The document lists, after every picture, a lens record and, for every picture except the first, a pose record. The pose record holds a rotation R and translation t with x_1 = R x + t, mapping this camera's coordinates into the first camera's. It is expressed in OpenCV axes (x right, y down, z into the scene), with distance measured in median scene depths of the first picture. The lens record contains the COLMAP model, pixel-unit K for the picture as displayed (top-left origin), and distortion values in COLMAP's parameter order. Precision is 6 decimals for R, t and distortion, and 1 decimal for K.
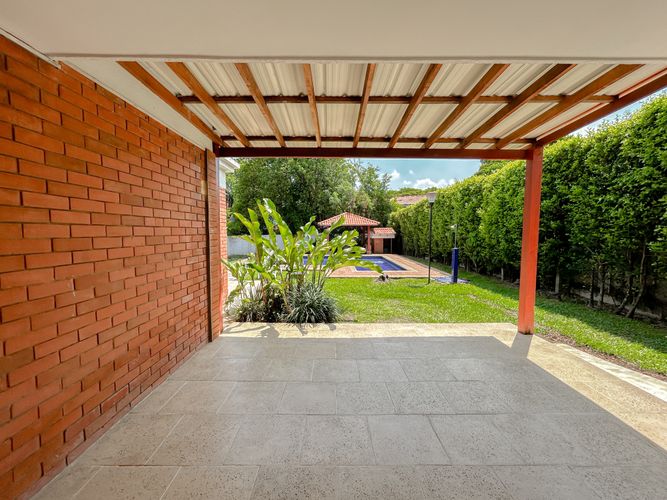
lens RADIAL K [[271.4, 0, 329.8], [0, 271.4, 250.0], [0, 0, 1]] dist [0.001718, -0.000020]
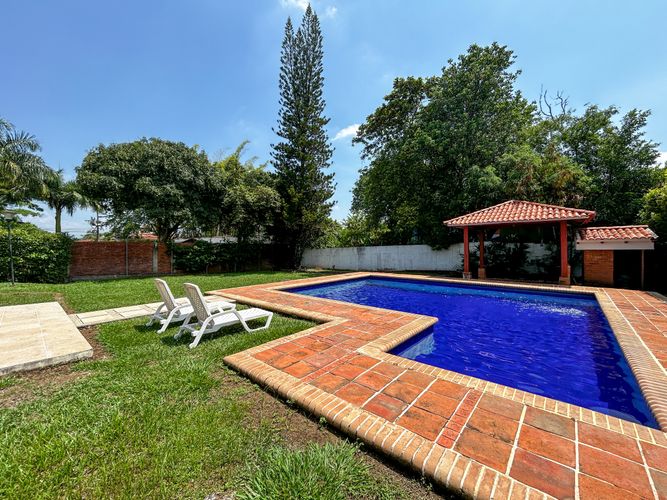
lens RADIAL K [[271.4, 0, 334.5], [0, 271.4, 247.1], [0, 0, 1]] dist [0.001718, -0.000020]
pose [[0.766436, -0.002290, -0.642317, 0.130108], [-0.029077, 0.998845, -0.038256, -0.017215], [0.641662, 0.047997, 0.765484, 0.372715]]
